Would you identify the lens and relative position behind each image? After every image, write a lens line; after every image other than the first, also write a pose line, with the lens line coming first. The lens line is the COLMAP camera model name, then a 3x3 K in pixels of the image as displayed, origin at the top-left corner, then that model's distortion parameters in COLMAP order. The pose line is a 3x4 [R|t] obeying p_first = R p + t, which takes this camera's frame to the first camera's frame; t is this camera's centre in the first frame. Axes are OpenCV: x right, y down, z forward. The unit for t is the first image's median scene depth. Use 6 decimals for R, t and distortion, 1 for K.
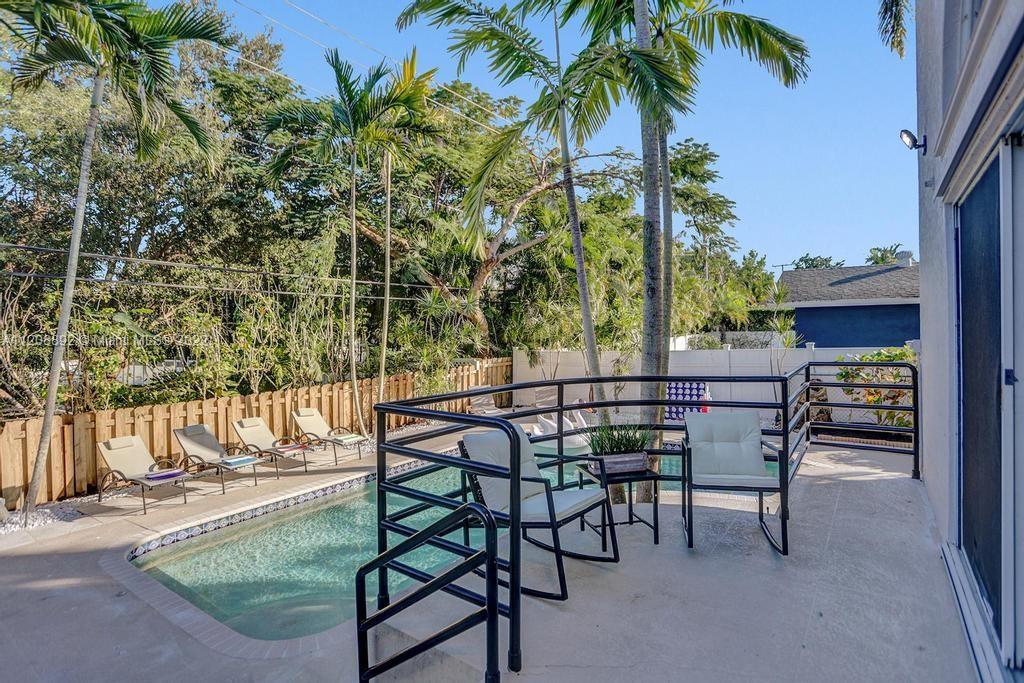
lens RADIAL K [[509.6, 0, 506.7], [0, 509.6, 336.8], [0, 0, 1]] dist [-0.074126, 0.033546]
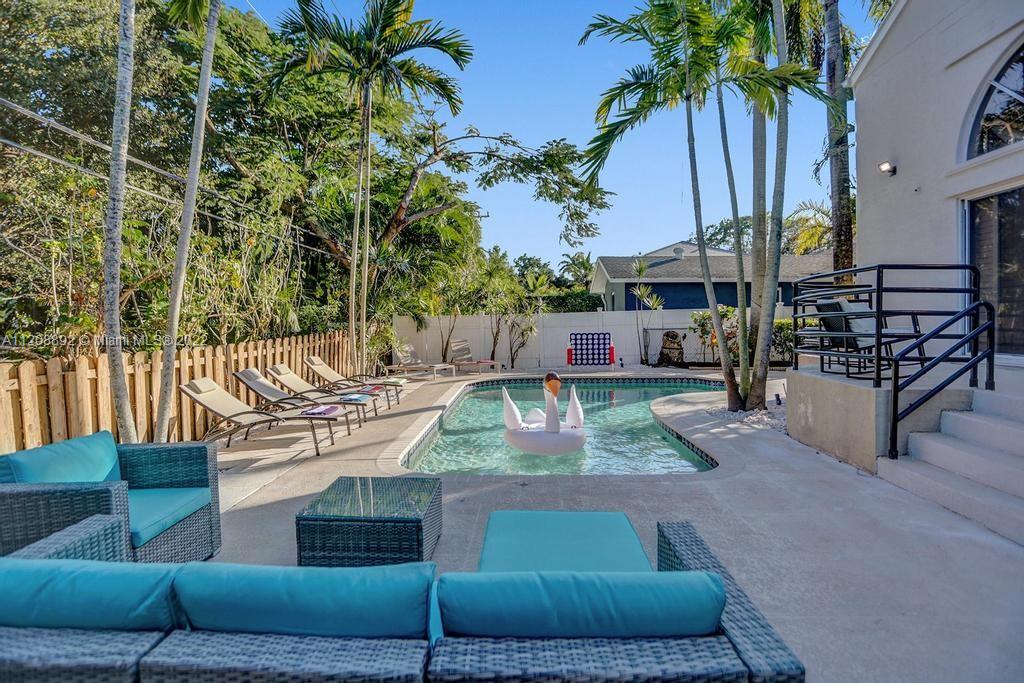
lens RADIAL K [[509.6, 0, 506.7], [0, 509.6, 336.8], [0, 0, 1]] dist [-0.074126, 0.033546]
pose [[0.842251, -0.007697, 0.539030, -0.539507], [0.000666, 0.999912, 0.013238, 0.085042], [-0.539085, -0.010791, 0.842182, 0.073407]]
